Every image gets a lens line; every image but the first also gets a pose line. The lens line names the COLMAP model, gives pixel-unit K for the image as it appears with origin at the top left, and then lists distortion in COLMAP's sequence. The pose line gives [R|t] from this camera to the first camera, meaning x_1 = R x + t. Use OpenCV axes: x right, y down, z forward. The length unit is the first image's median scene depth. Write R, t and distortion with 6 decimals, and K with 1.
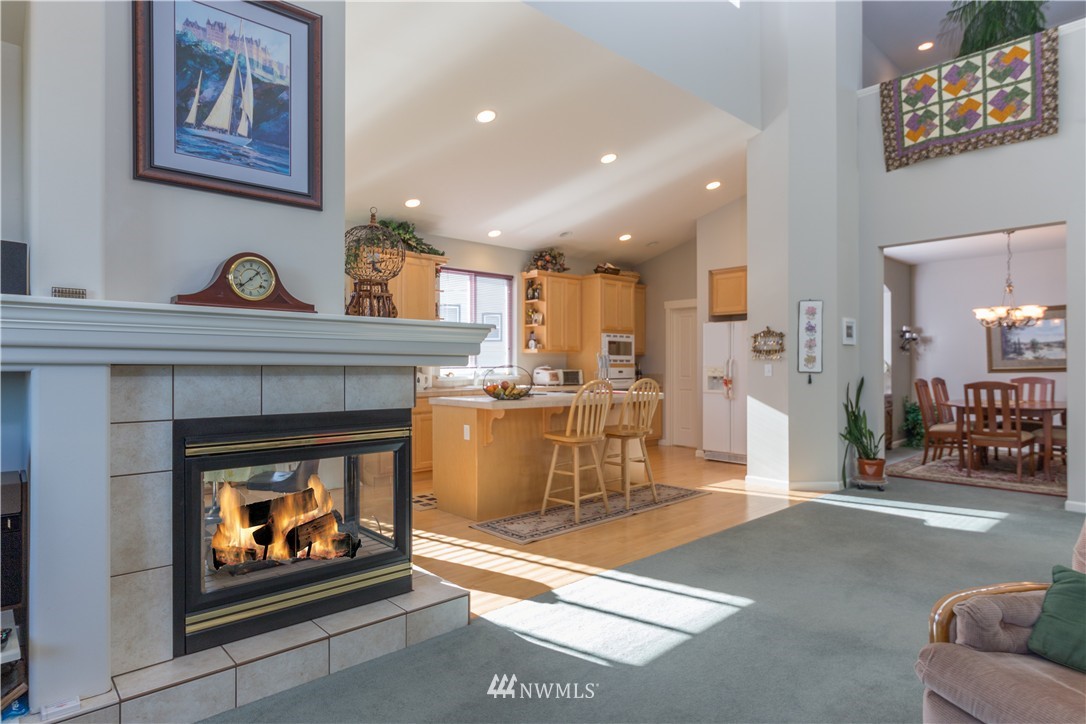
lens RADIAL K [[609.6, 0, 543.0], [0, 609.6, 362.0], [0, 0, 1]] dist [0.001365, 0.000729]
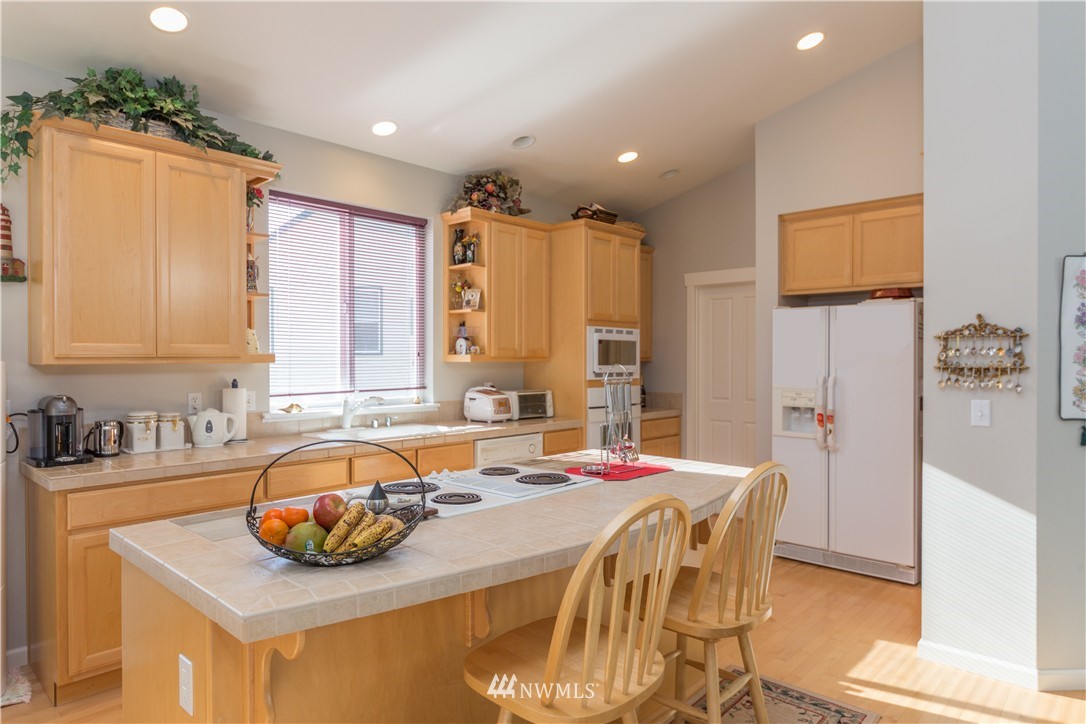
lens RADIAL K [[654.1, 0, 543.0], [0, 654.1, 362.0], [0, 0, 1]] dist [-0.002275, -0.000437]
pose [[0.996885, 0.000789, 0.078871, 0.014824], [-0.001686, 0.999935, 0.011317, -0.037263], [-0.078857, -0.011415, 0.996821, 0.714715]]
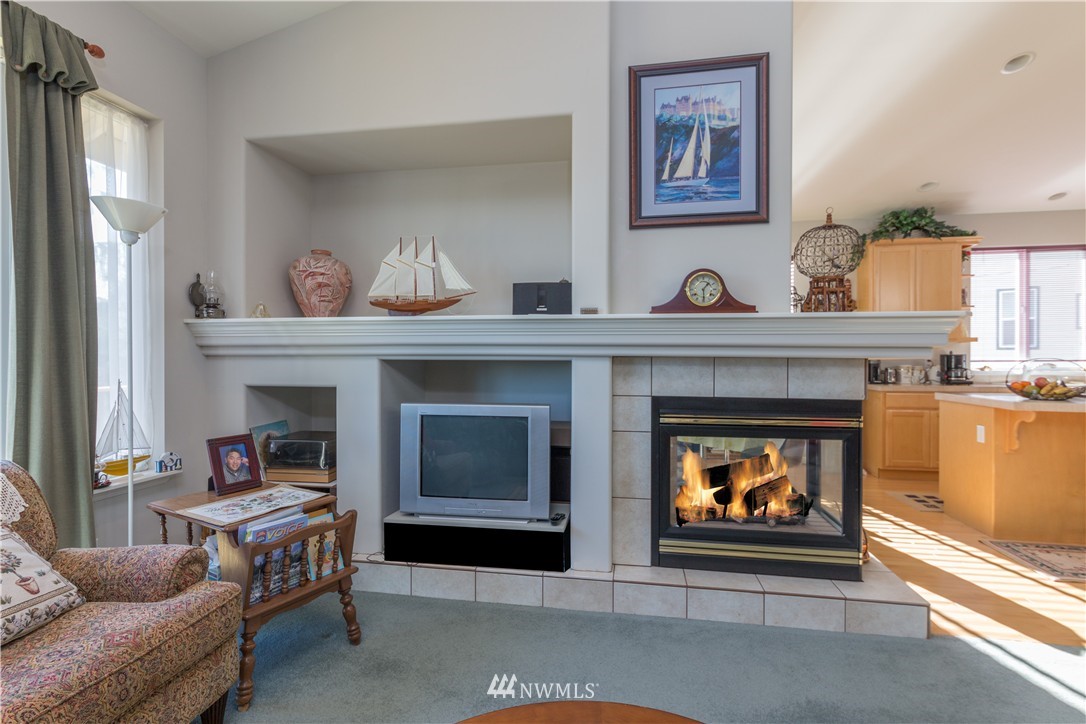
lens RADIAL K [[523.8, 0, 536.6], [0, 523.8, 359.5], [0, 0, 1]] dist [0.004062, 0.000705]
pose [[0.607156, 0.006012, -0.794560, 0.091683], [0.001456, 0.999961, 0.008679, 0.000053], [0.794581, -0.006427, 0.607124, 0.029857]]
